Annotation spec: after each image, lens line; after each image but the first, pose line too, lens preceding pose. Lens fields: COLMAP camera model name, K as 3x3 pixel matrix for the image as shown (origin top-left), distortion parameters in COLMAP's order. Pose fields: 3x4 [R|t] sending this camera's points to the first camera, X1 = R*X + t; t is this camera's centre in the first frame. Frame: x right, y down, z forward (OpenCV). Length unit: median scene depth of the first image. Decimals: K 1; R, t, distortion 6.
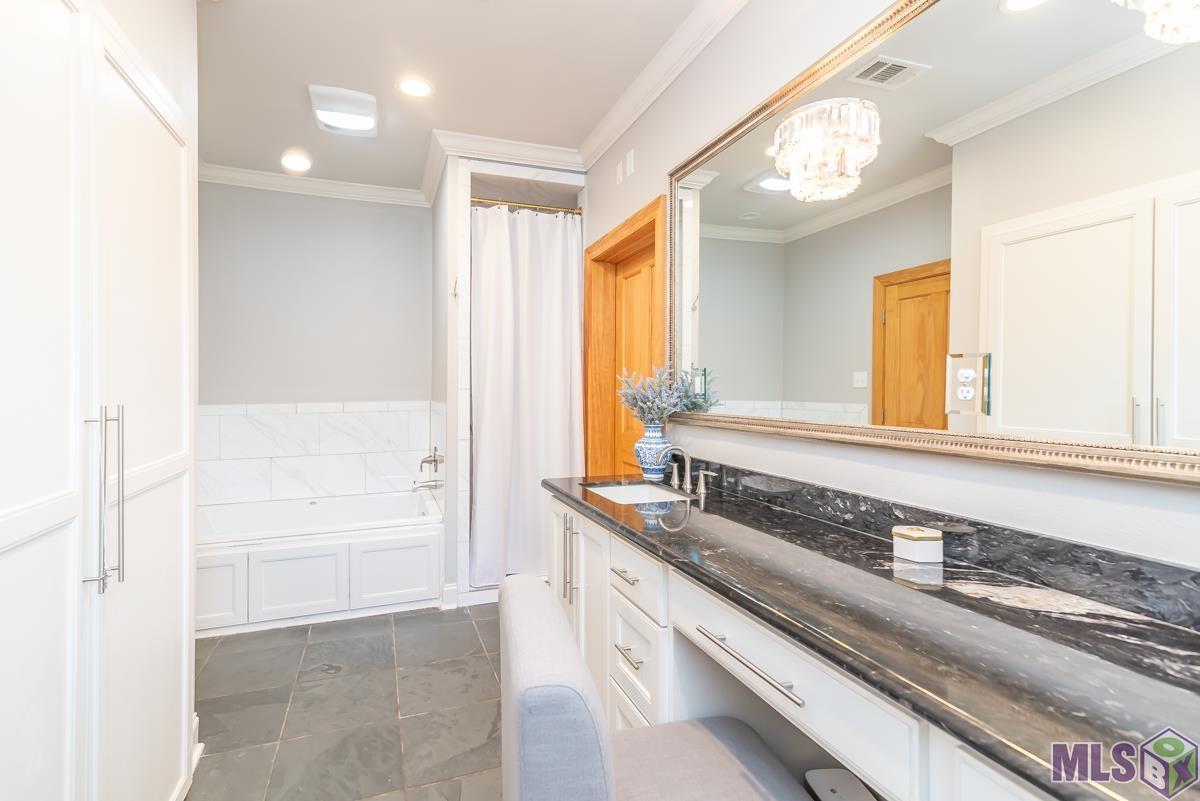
lens RADIAL K [[548.4, 0, 601.9], [0, 548.4, 384.8], [0, 0, 1]] dist [0.014686, -0.000105]
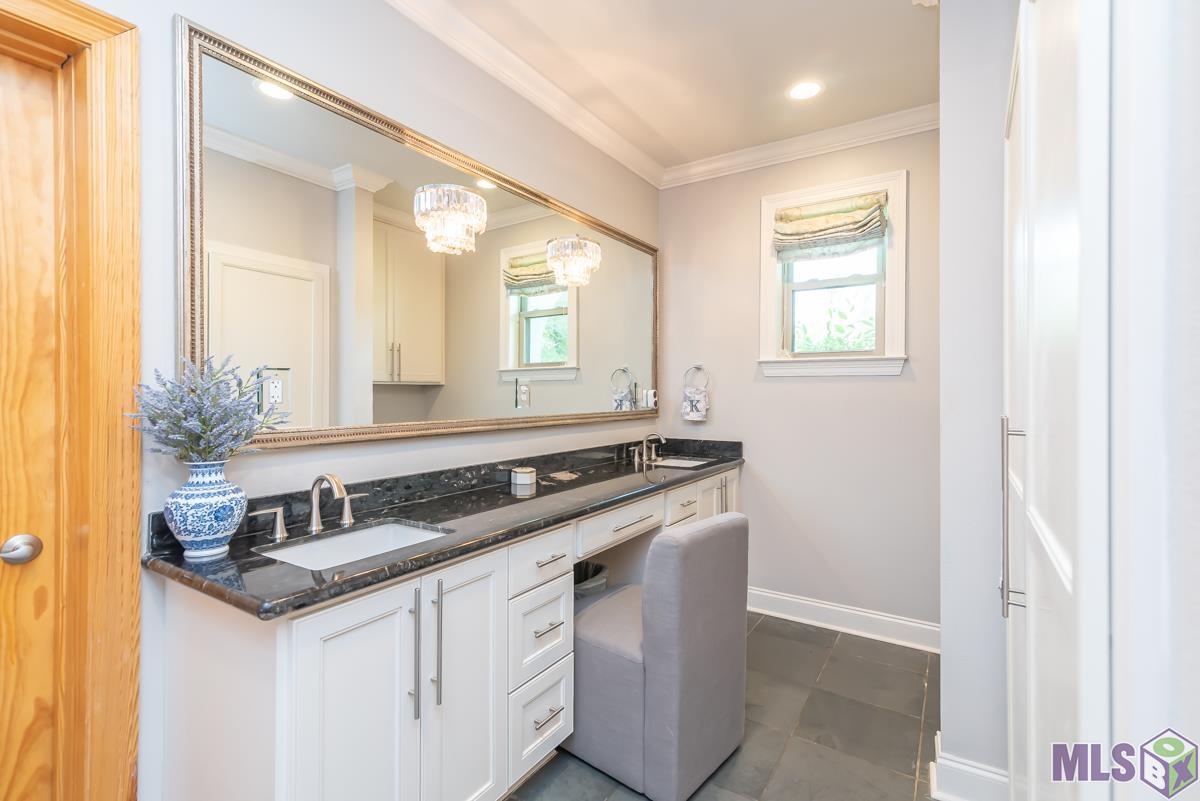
lens RADIAL K [[548.4, 0, 601.9], [0, 548.4, 384.8], [0, 0, 1]] dist [0.014686, -0.000105]
pose [[-0.569089, 0.013289, 0.822168, -0.959681], [-0.005132, 0.999793, -0.019712, 0.006666], [-0.822260, -0.015438, -0.568903, 1.555176]]
